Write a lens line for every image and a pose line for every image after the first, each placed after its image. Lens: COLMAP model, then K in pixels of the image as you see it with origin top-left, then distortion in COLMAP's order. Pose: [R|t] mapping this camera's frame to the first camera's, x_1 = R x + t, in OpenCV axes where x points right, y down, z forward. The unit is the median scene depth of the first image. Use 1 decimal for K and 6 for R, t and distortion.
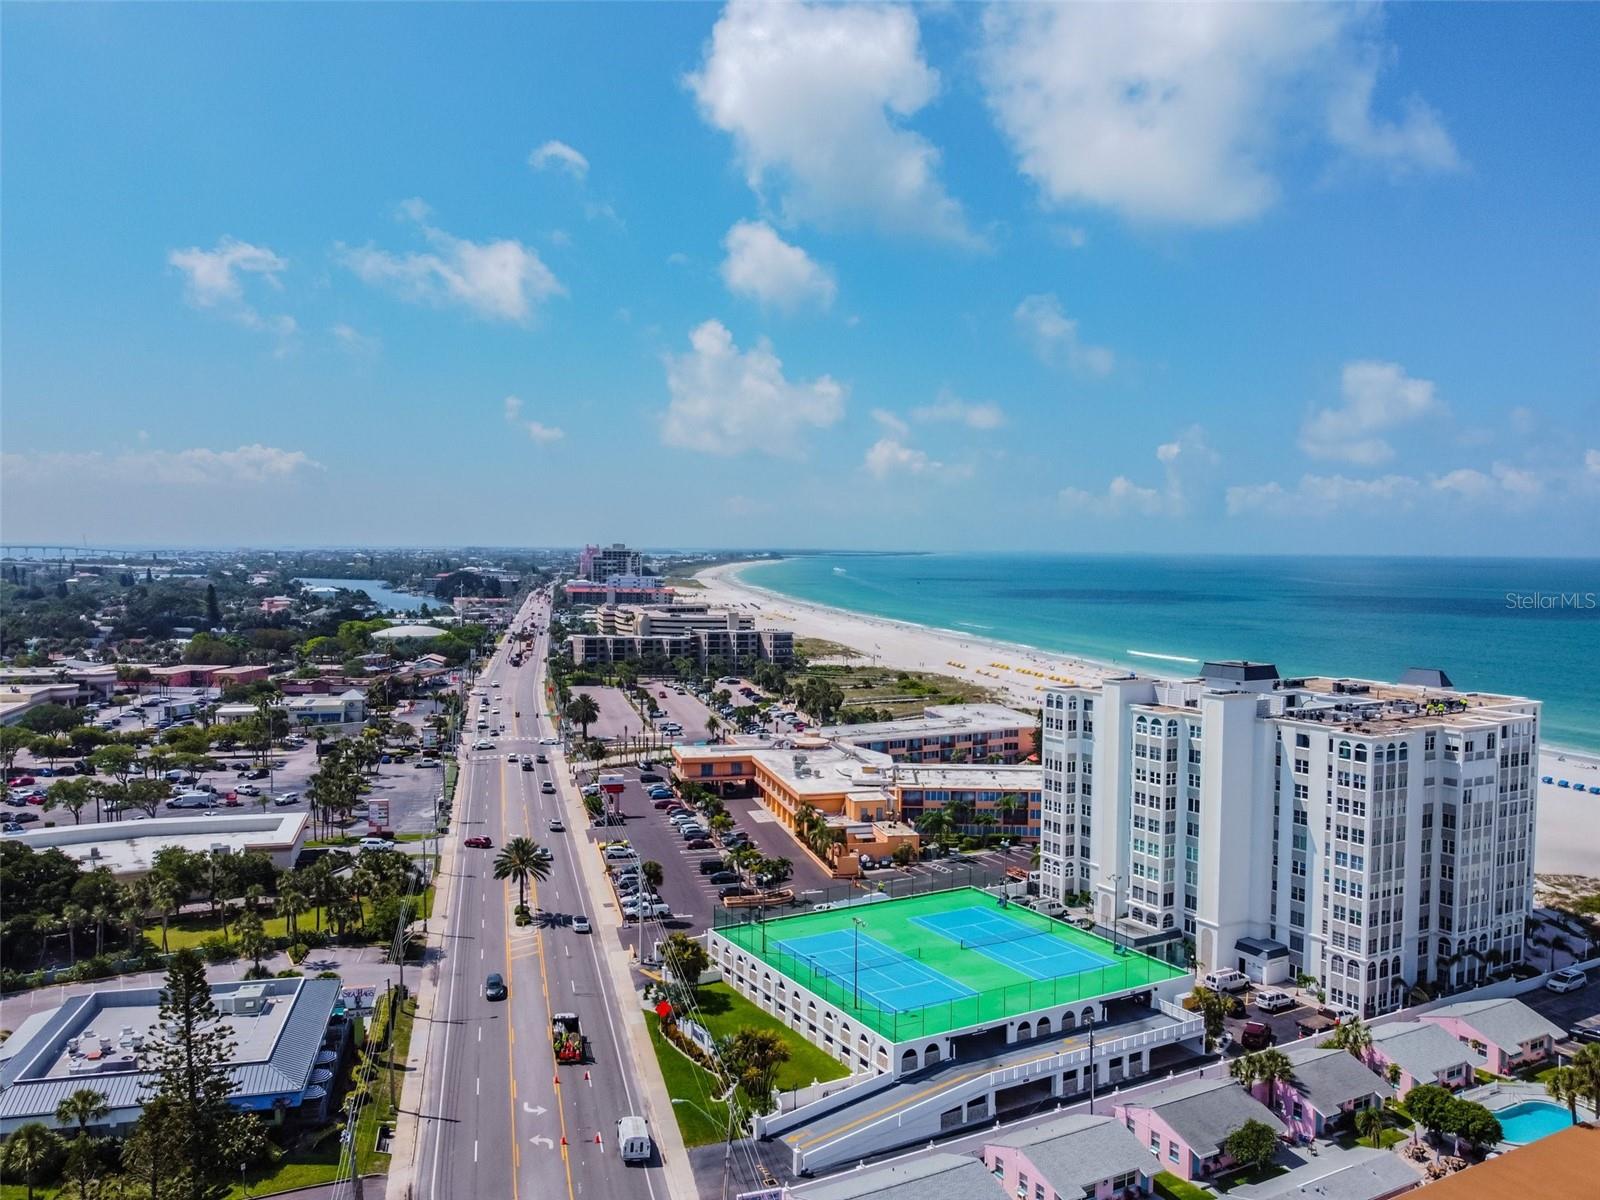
lens RADIAL K [[1240.3, 0, 810.2], [0, 1240.3, 608.7], [0, 0, 1]] dist [-0.003292, -0.000682]
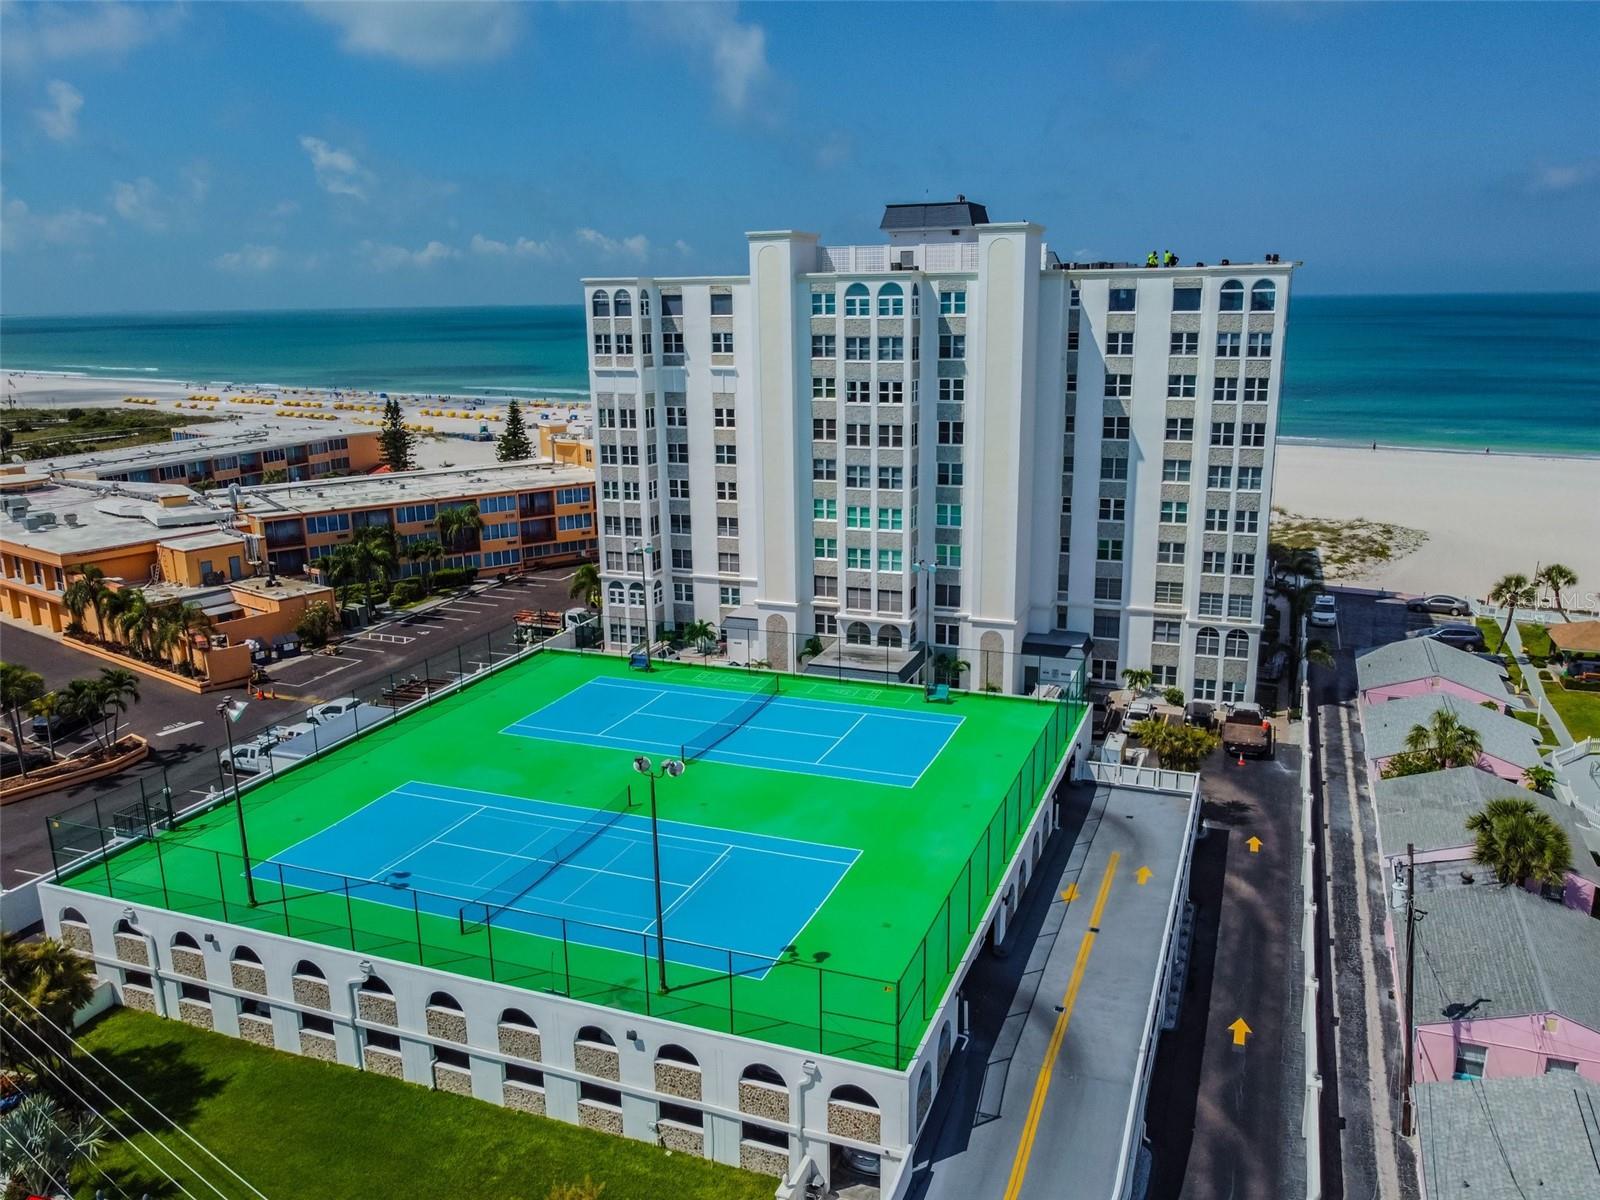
lens RADIAL K [[1224.3, 0, 808.1], [0, 1224.3, 608.6], [0, 0, 1]] dist [-0.003214, -0.005702]
pose [[0.782089, -0.172803, 0.598729, -0.102567], [0.053037, 0.975755, 0.212340, 0.111506], [-0.620906, -0.134314, 0.772292, 0.574585]]
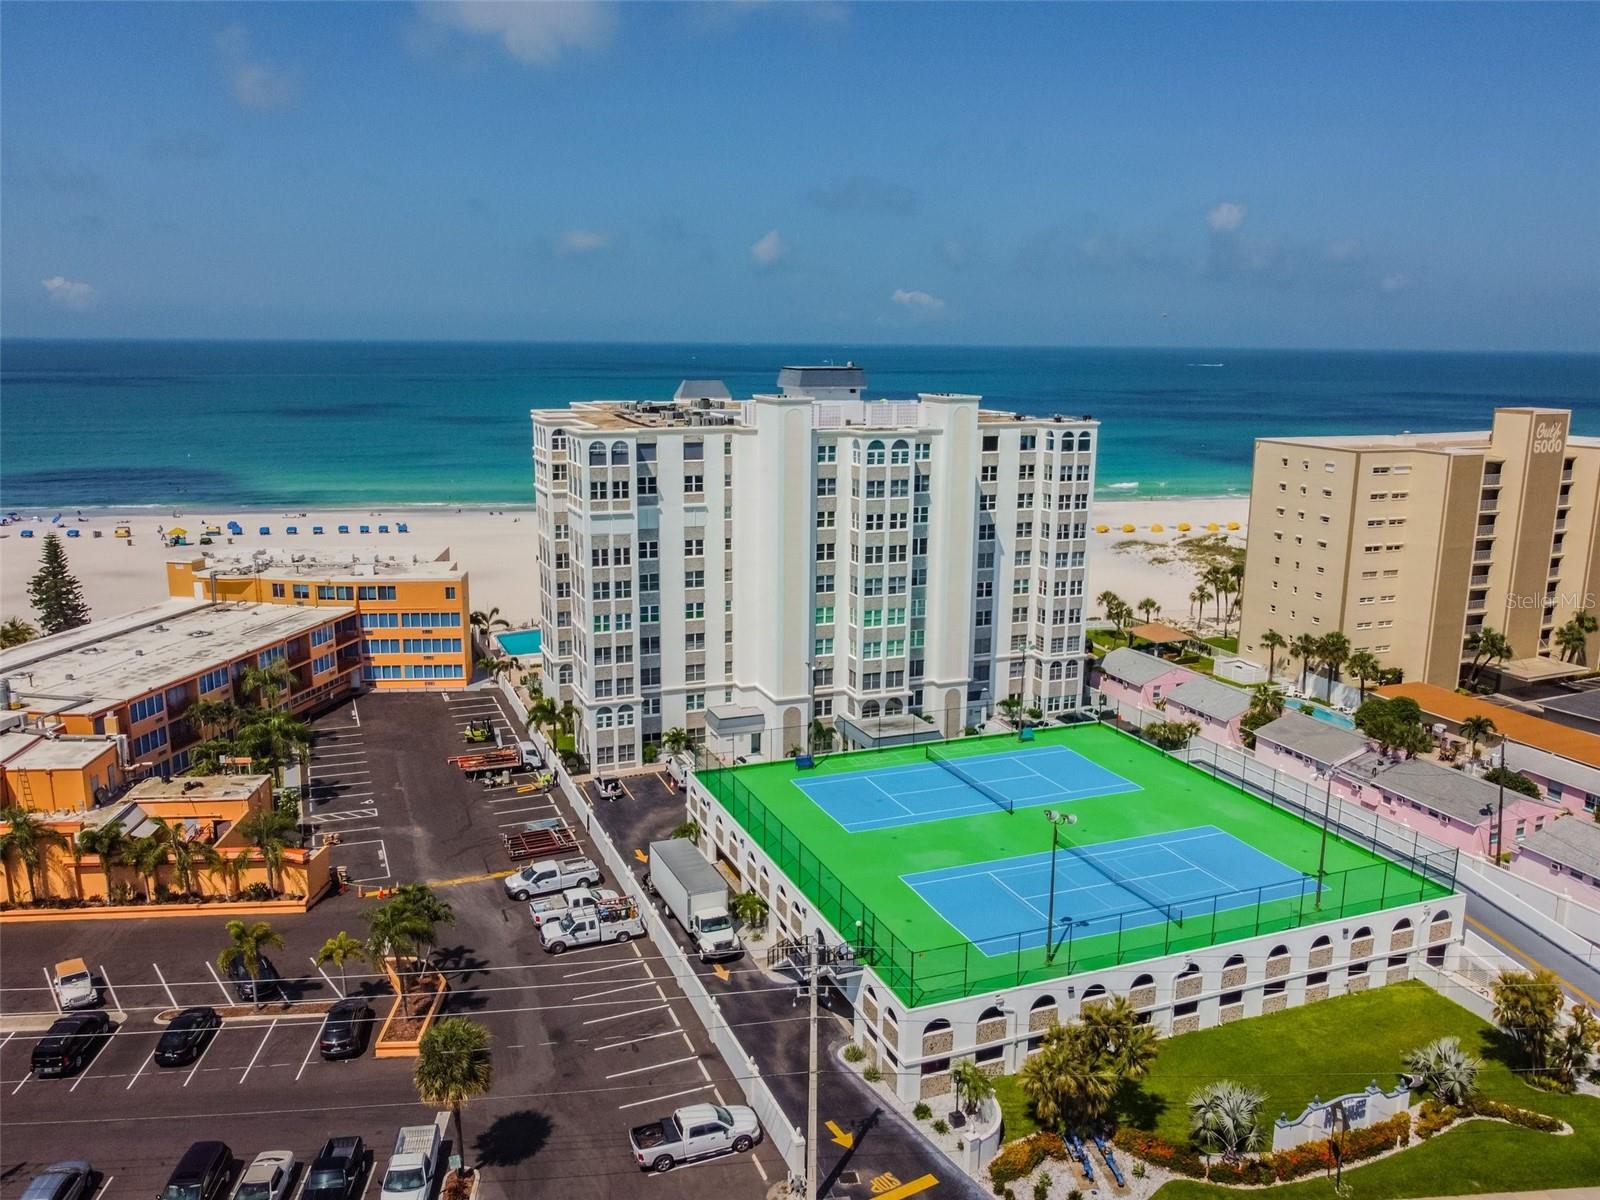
lens RADIAL K [[1240.3, 0, 810.2], [0, 1240.3, 608.7], [0, 0, 1]] dist [-0.003292, -0.000682]
pose [[0.146625, -0.216537, 0.965201, -0.455416], [0.043826, 0.976210, 0.212350, 0.027638], [-0.988221, 0.011165, 0.152626, 0.933684]]
